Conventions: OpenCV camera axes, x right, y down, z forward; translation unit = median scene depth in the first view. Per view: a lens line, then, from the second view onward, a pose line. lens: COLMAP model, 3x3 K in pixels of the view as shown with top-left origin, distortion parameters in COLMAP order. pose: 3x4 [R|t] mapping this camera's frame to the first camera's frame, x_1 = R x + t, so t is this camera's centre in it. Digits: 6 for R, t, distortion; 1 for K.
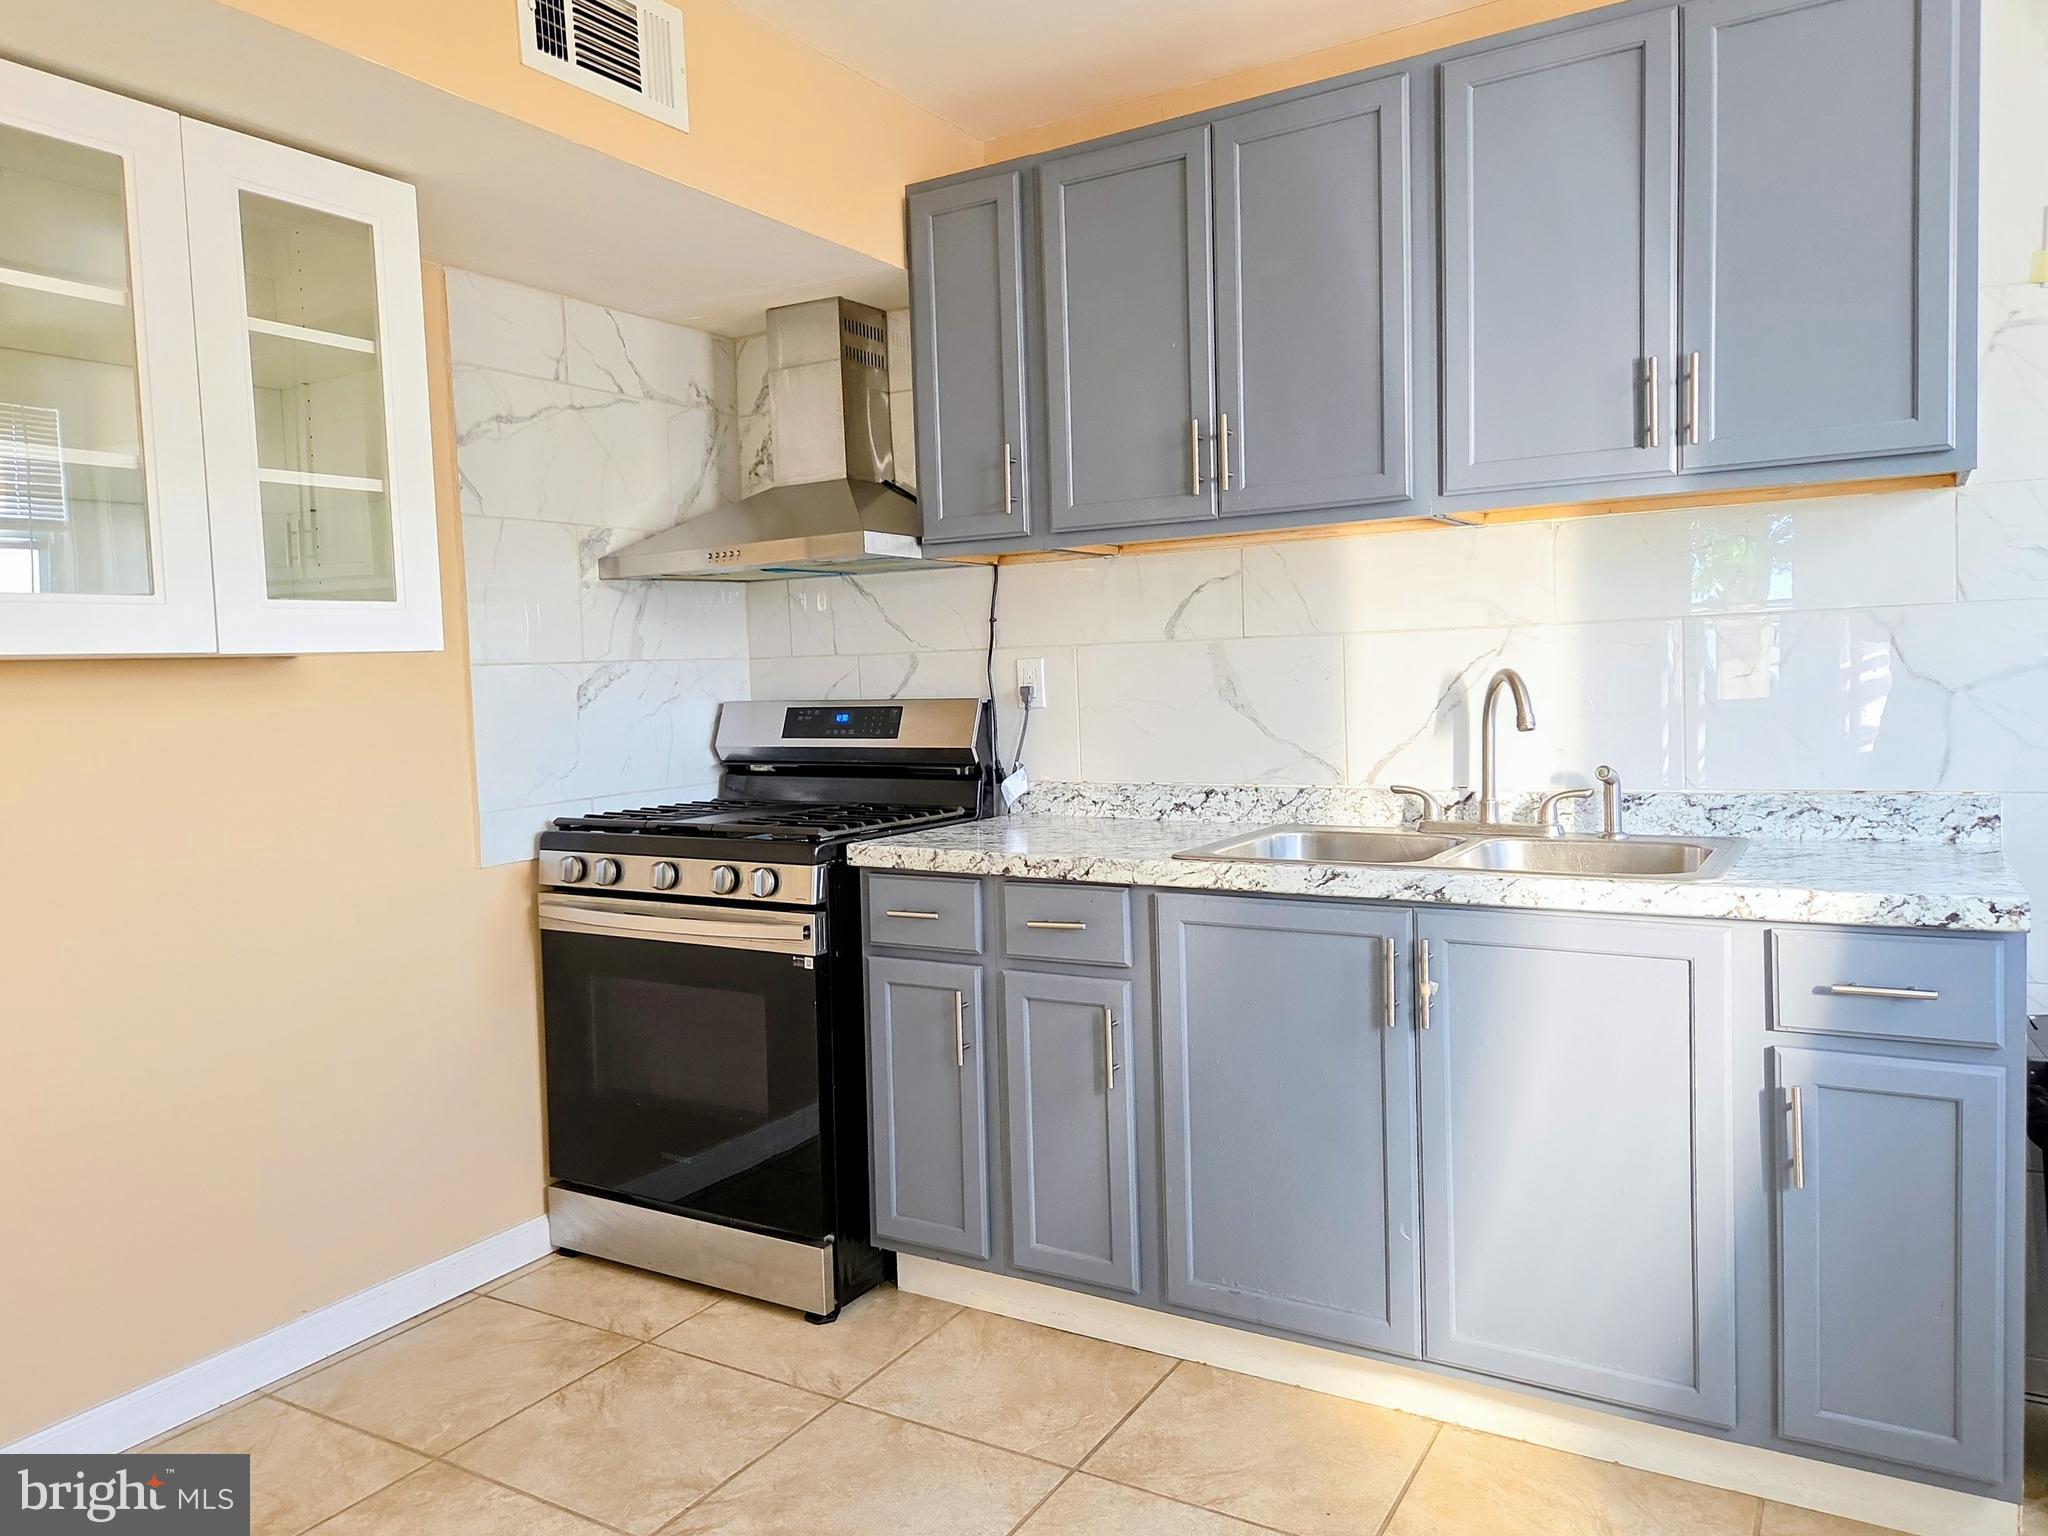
lens RADIAL K [[1441.3, 0, 1024.0], [0, 1441.3, 768.0], [0, 0, 1]] dist [0.046738, -0.002924]
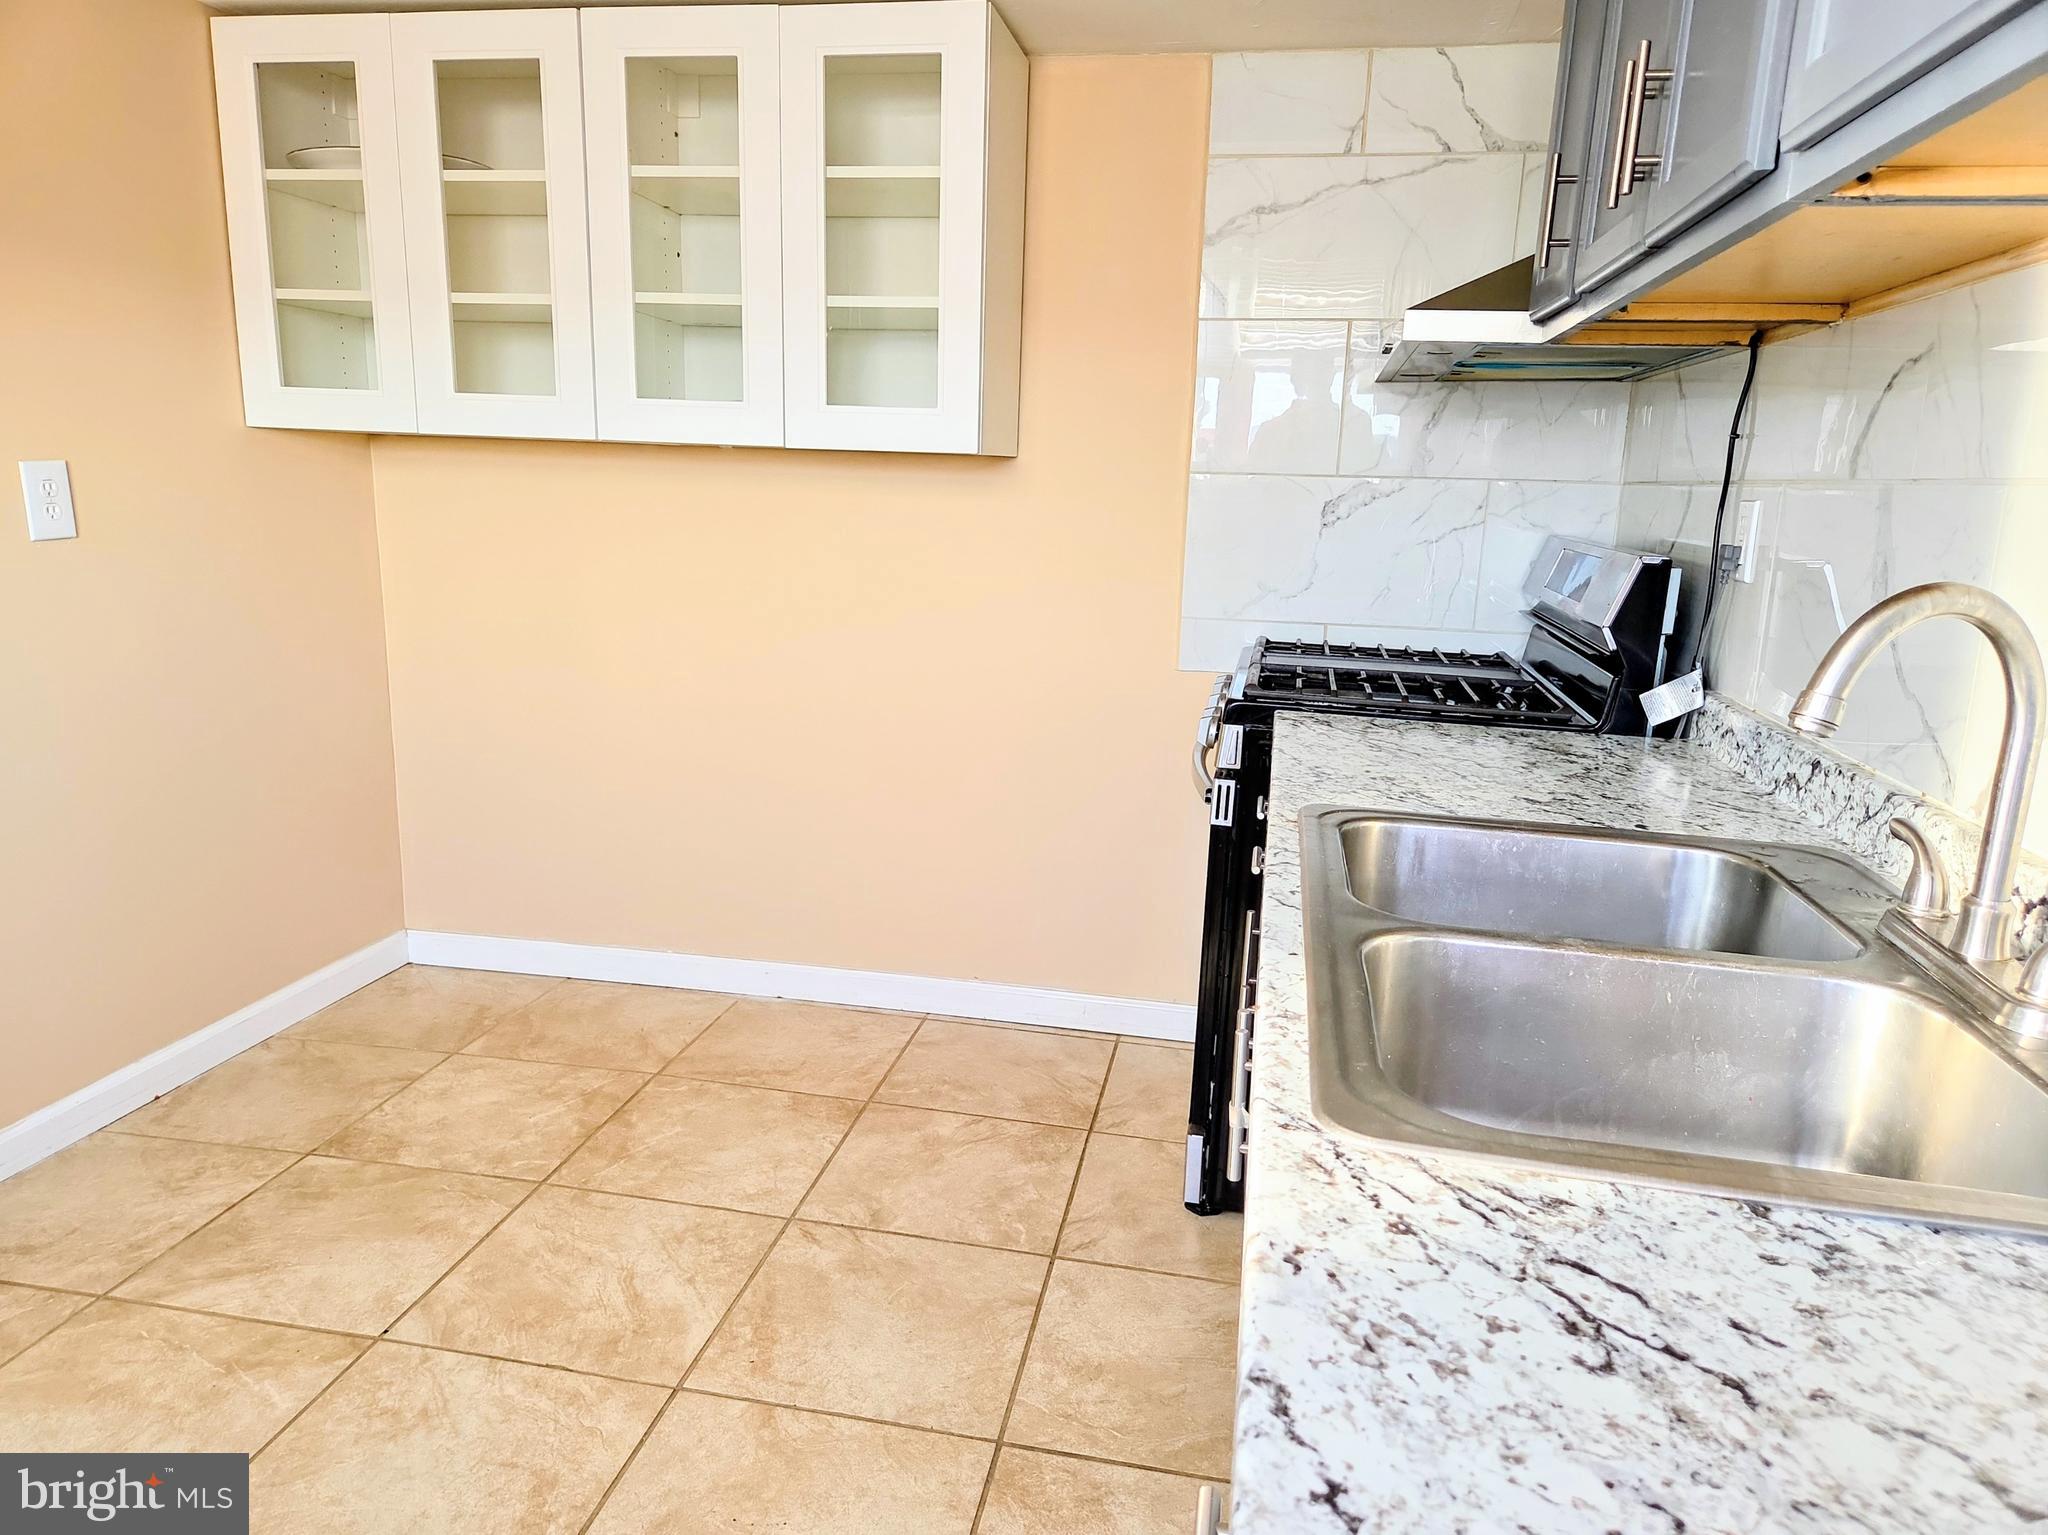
lens RADIAL K [[1381.1, 0, 1020.5], [0, 1381.1, 797.0], [0, 0, 1]] dist [0.045550, -0.000250]
pose [[0.347014, 0.256670, -0.902054, 0.565882], [-0.115445, 0.966198, 0.230510, -0.065698], [0.930727, 0.024148, 0.364916, 0.578222]]
